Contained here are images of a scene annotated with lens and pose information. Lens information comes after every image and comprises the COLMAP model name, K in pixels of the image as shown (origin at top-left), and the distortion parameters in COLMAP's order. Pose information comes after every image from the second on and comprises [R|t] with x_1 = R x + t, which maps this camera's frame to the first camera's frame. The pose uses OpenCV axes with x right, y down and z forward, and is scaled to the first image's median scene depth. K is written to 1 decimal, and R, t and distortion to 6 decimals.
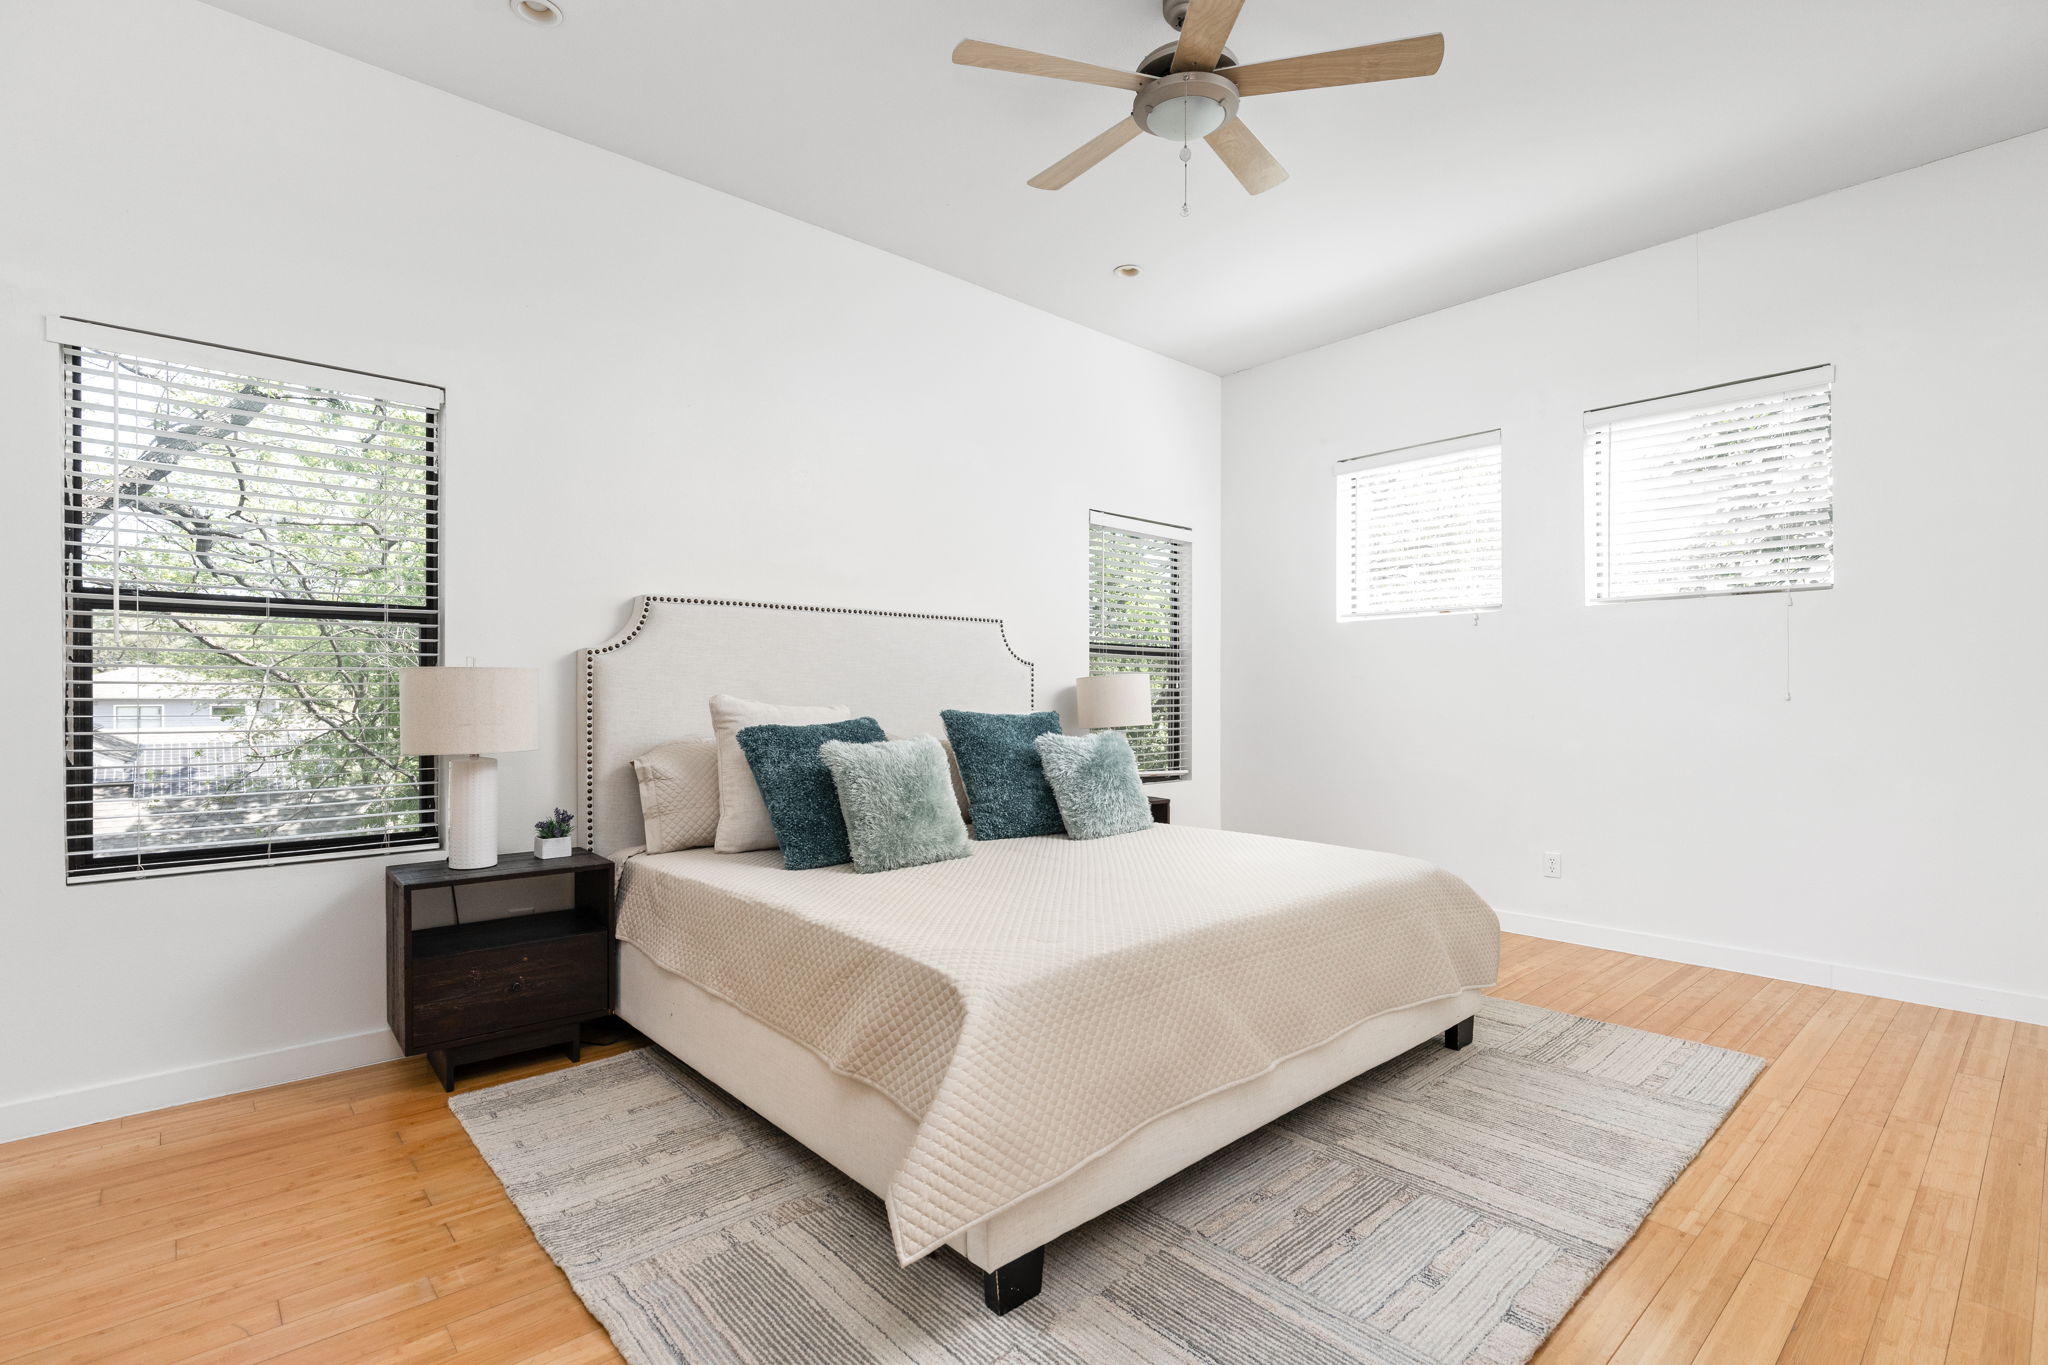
lens RADIAL K [[931.7, 0, 1029.4], [0, 931.7, 682.3], [0, 0, 1]] dist [0.014443, -0.000944]
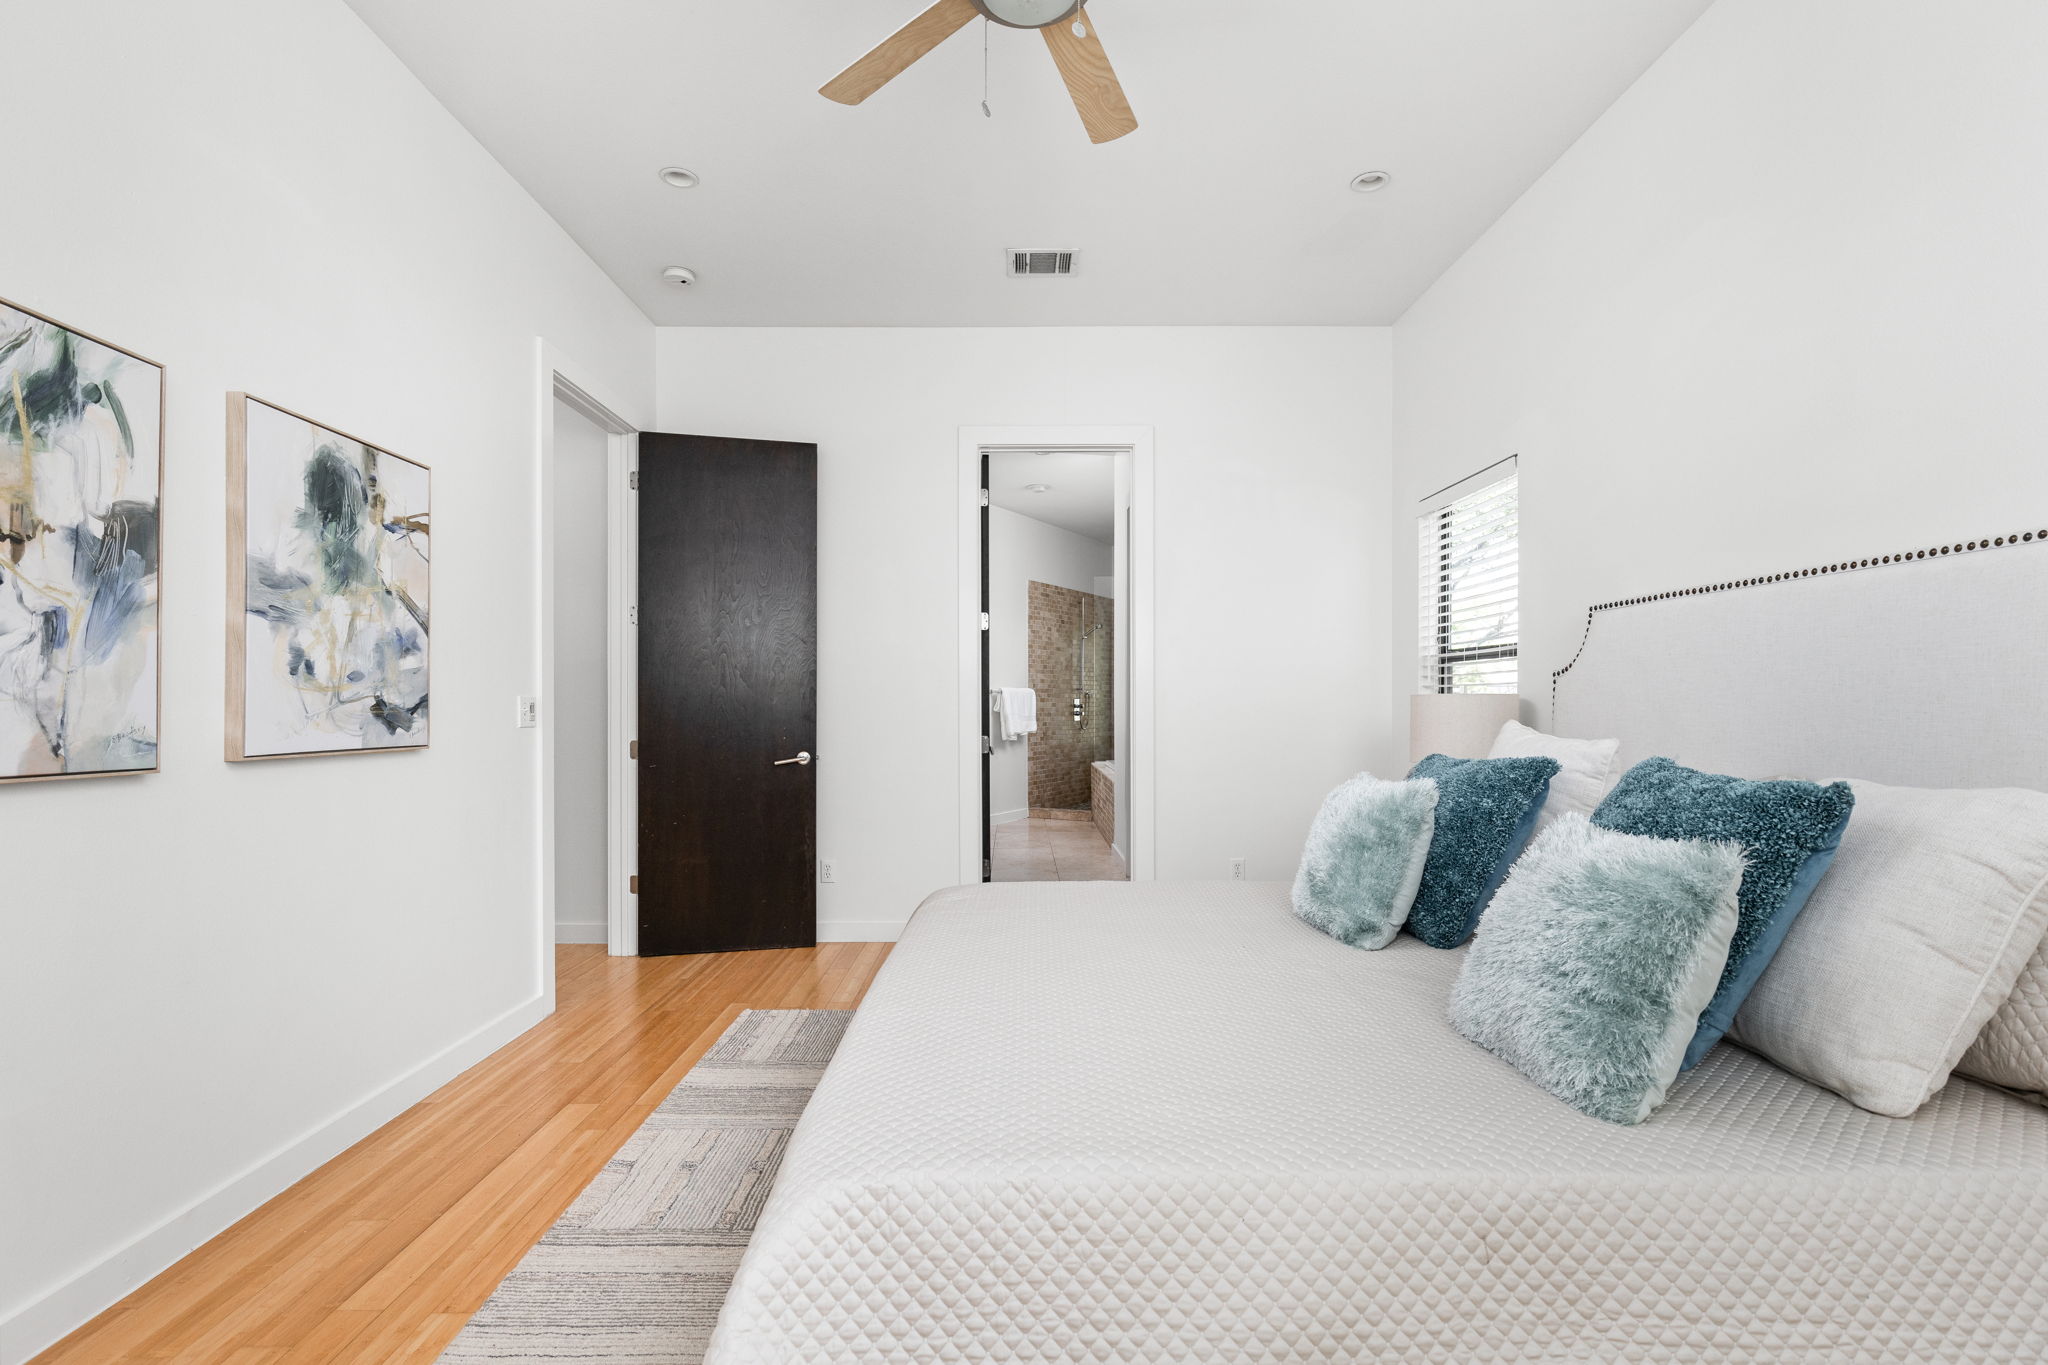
lens RADIAL K [[931.7, 0, 1029.4], [0, 931.7, 682.3], [0, 0, 1]] dist [0.014443, -0.000944]
pose [[-0.649392, -0.016114, -0.760283, 0.774198], [0.005583, 0.999648, -0.025956, -0.002681], [0.760433, -0.021100, -0.649074, 1.532622]]
